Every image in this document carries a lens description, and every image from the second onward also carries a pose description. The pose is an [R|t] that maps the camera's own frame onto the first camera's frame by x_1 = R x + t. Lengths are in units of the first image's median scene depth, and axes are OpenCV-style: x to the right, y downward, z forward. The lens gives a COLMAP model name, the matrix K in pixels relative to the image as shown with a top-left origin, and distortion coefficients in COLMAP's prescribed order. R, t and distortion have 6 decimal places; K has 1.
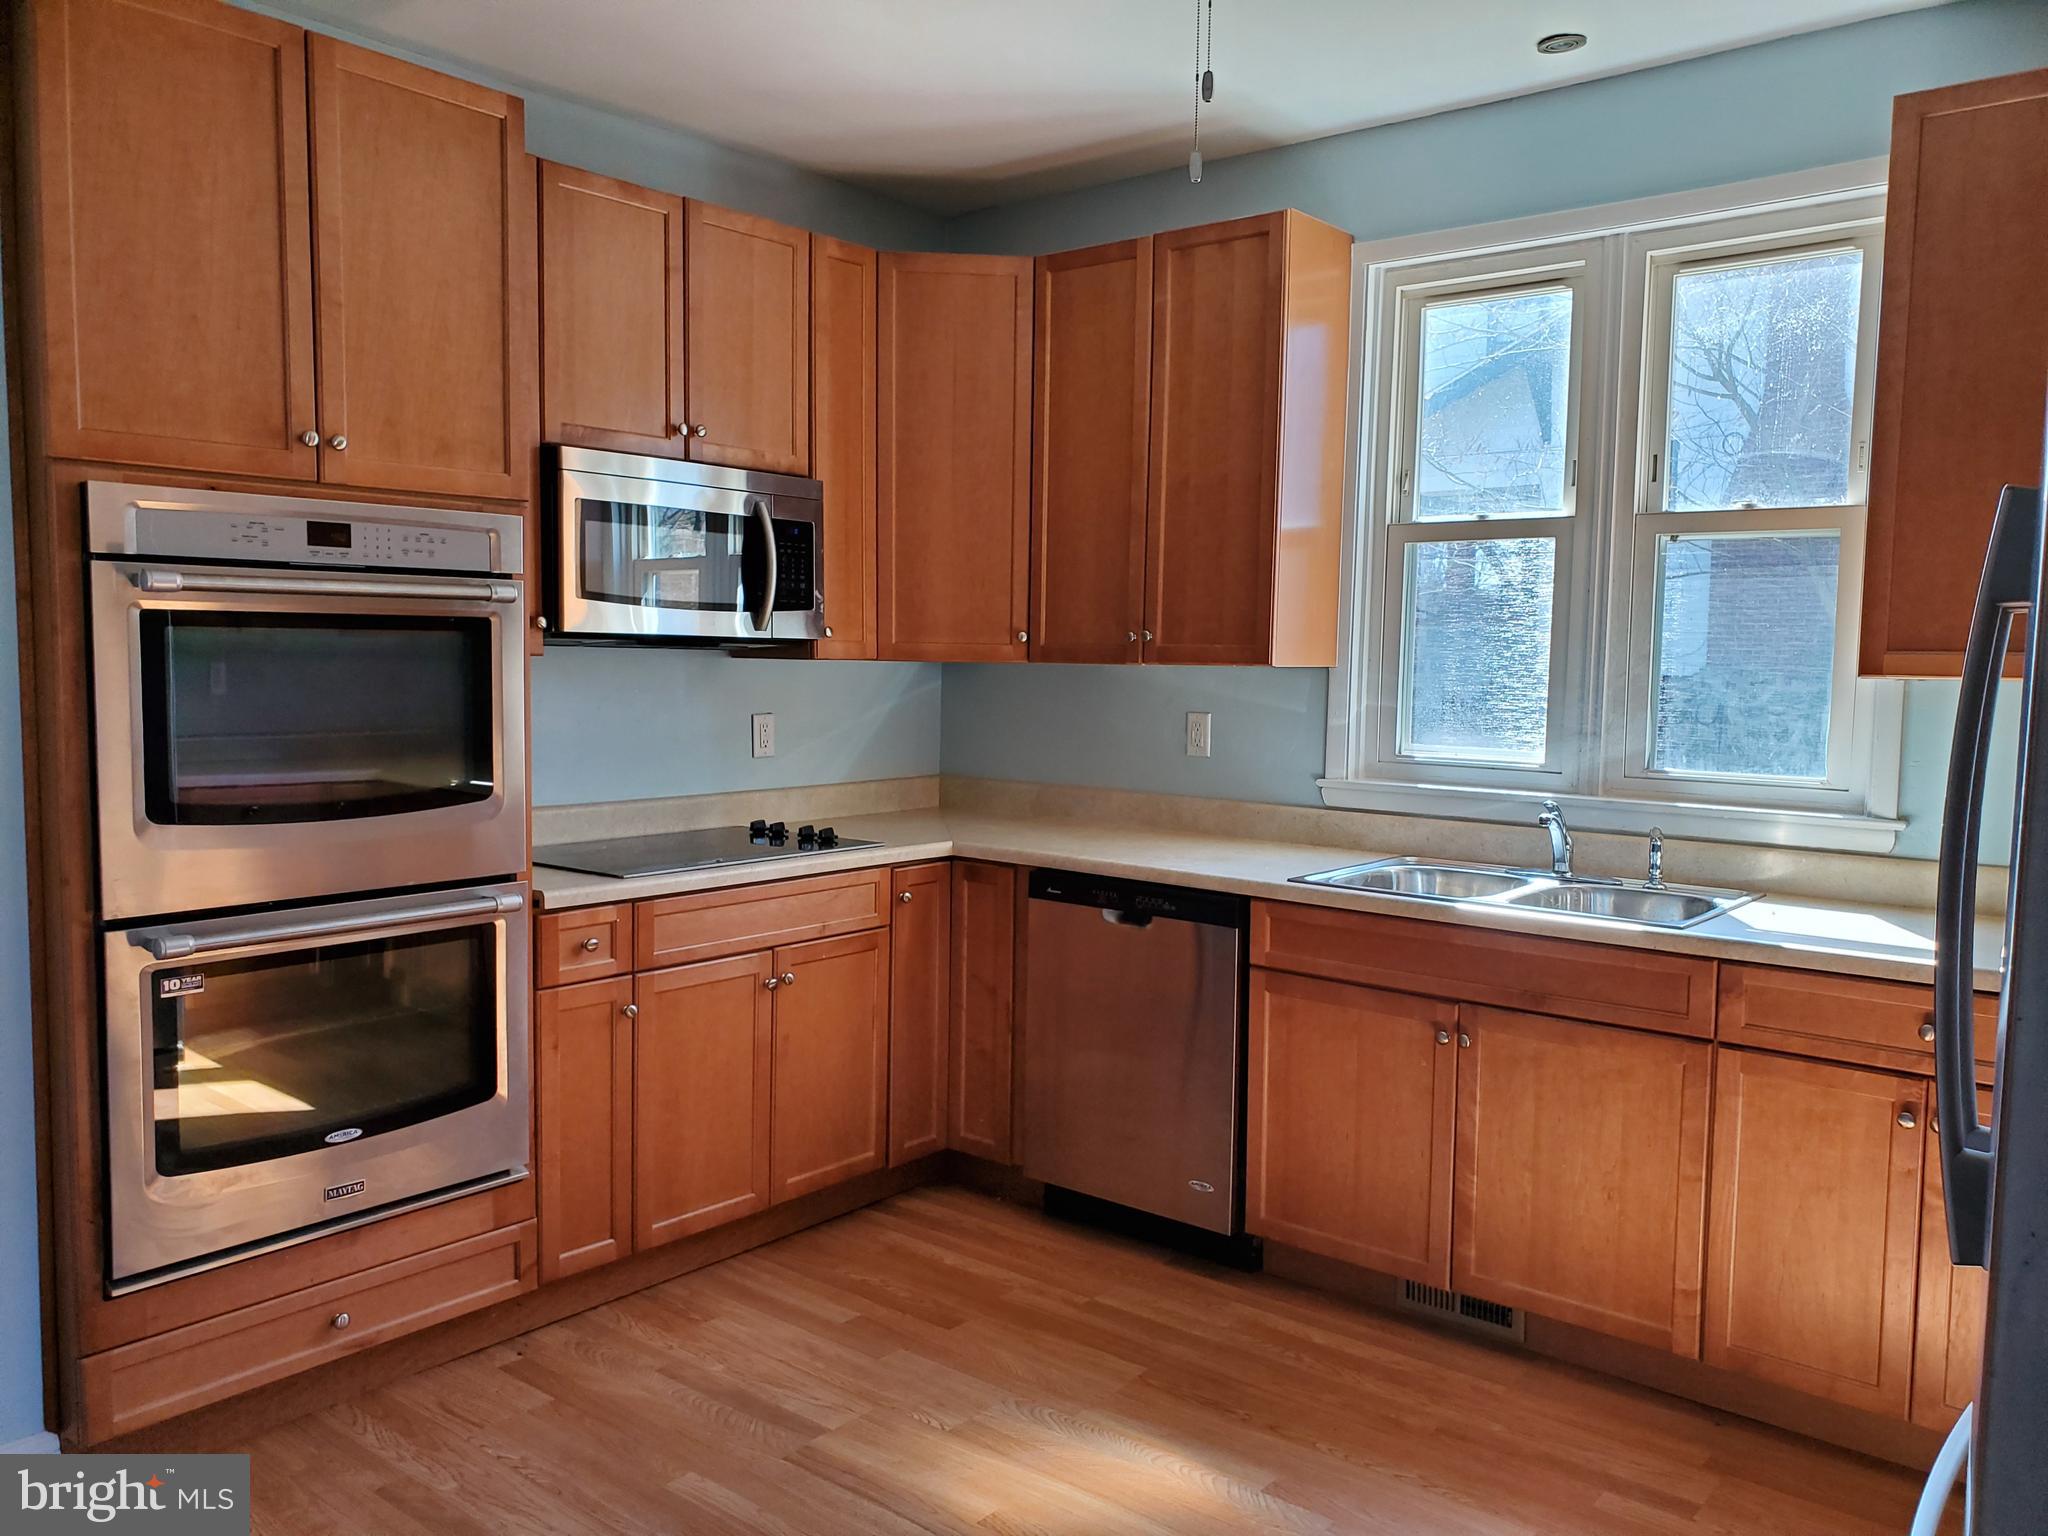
lens RADIAL K [[1582.0, 0, 1014.7], [0, 1582.0, 762.5], [0, 0, 1]] dist [0.027653, -0.003586]
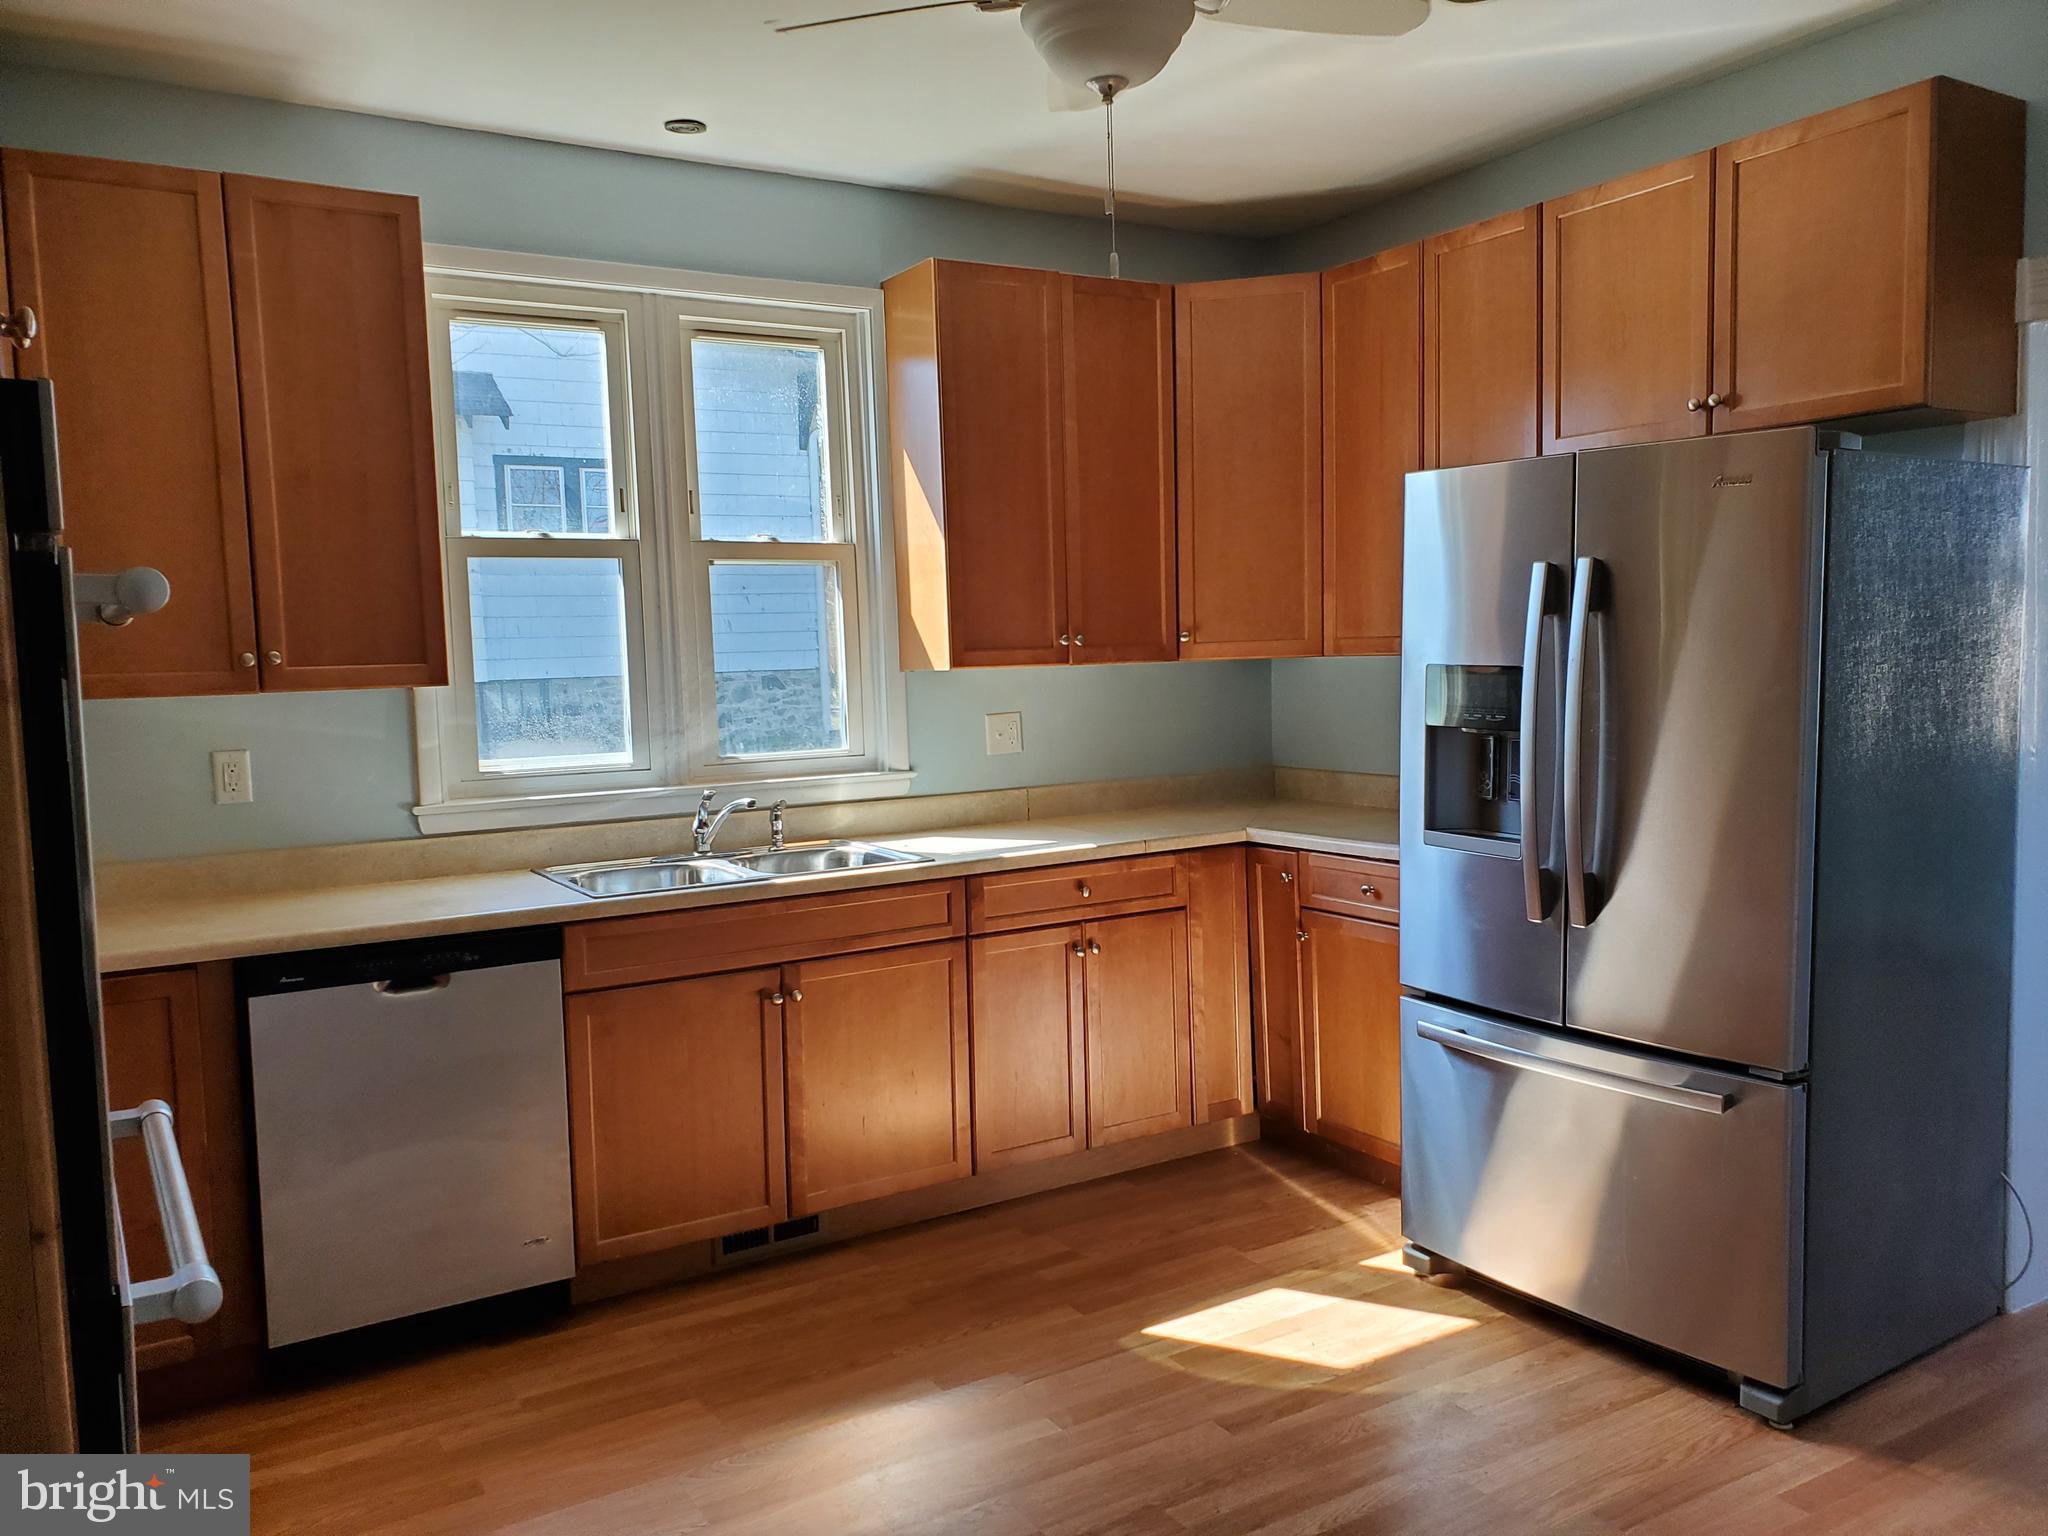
lens RADIAL K [[1567.0, 0, 1031.0], [0, 1567.0, 759.4], [0, 0, 1]] dist [0.130957, -0.188665]
pose [[0.347453, -0.093888, 0.932985, -0.647732], [0.102589, 0.992808, 0.061703, -0.044574], [-0.932069, 0.074275, 0.354586, 0.380815]]
